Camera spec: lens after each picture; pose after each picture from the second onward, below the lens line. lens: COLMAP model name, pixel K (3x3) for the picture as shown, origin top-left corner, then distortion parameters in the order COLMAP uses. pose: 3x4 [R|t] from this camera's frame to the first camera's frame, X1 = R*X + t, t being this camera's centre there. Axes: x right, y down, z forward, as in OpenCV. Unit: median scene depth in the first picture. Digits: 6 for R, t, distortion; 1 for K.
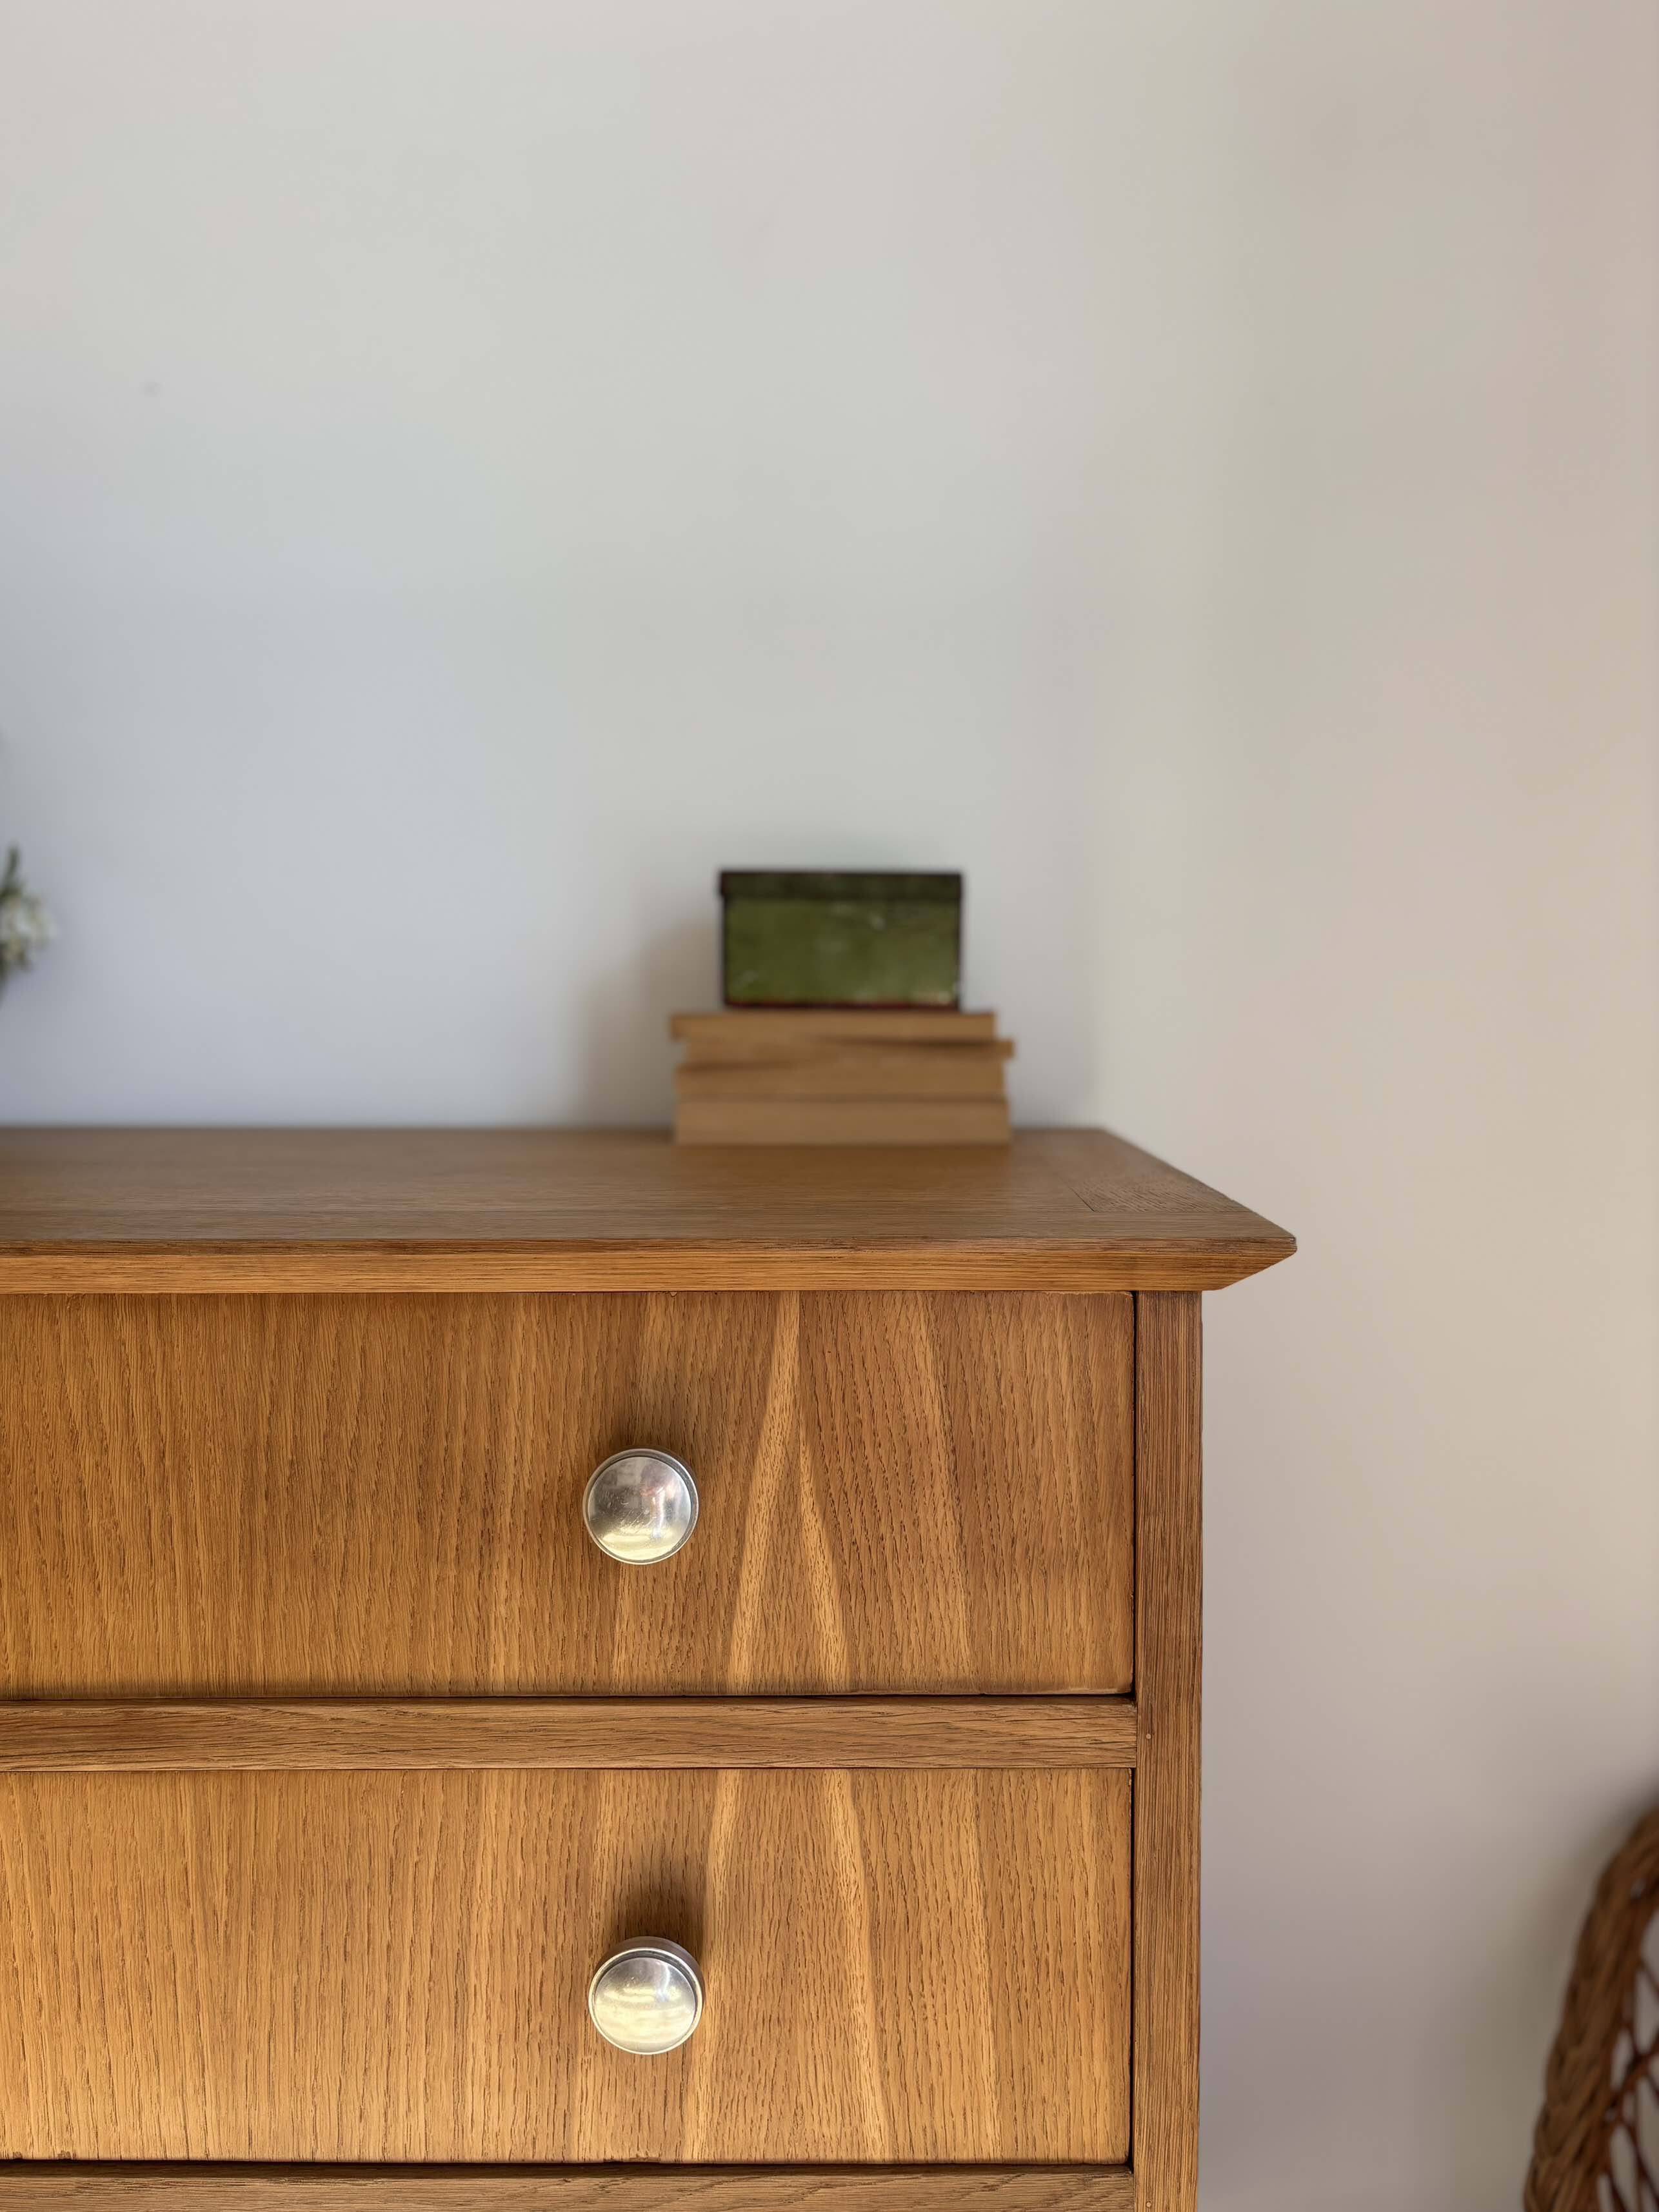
lens RADIAL K [[1691.3, 0, 854.0], [0, 1691.3, 1142.5], [0, 0, 1]] dist [0.060561, -0.066833]
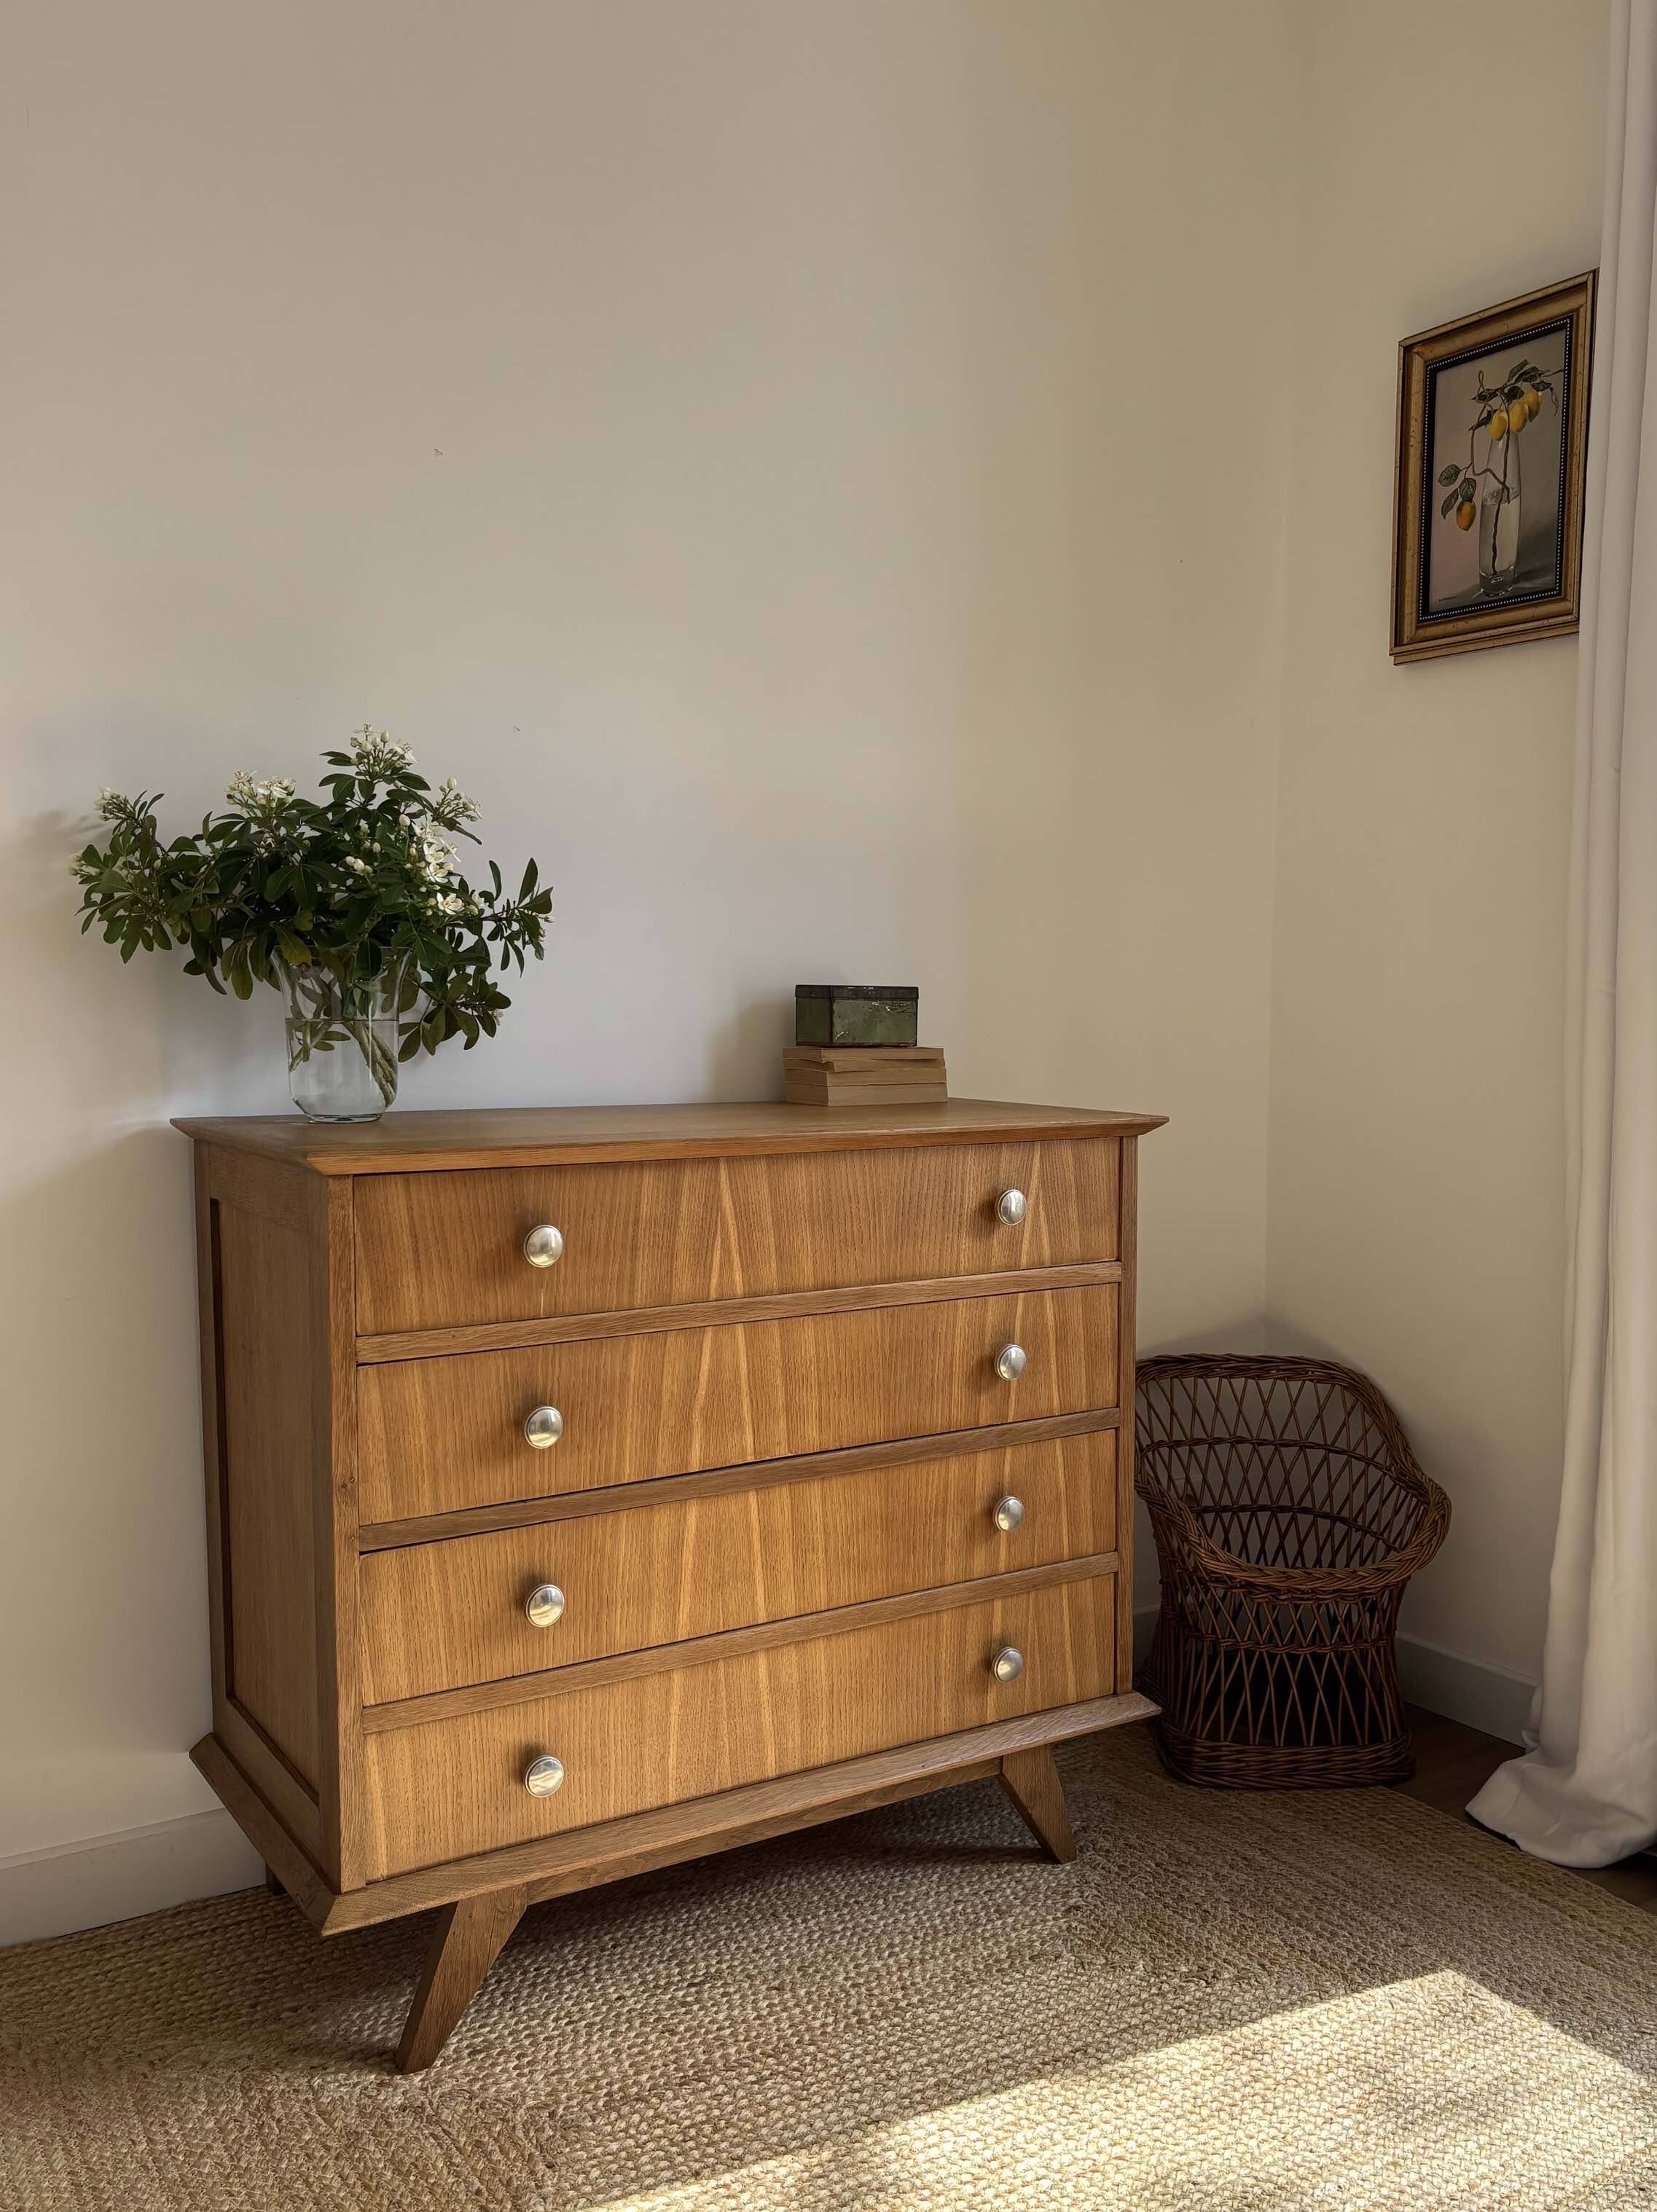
lens RADIAL K [[1919.6, 0, 854.2], [0, 1919.6, 1146.1], [0, 0, 1]] dist [0.062430, -0.087839]
pose [[0.830971, -0.038914, 0.554953, -2.305183], [0.039221, 0.999166, 0.011335, 0.041945], [-0.554931, 0.012347, 0.831805, -1.803522]]
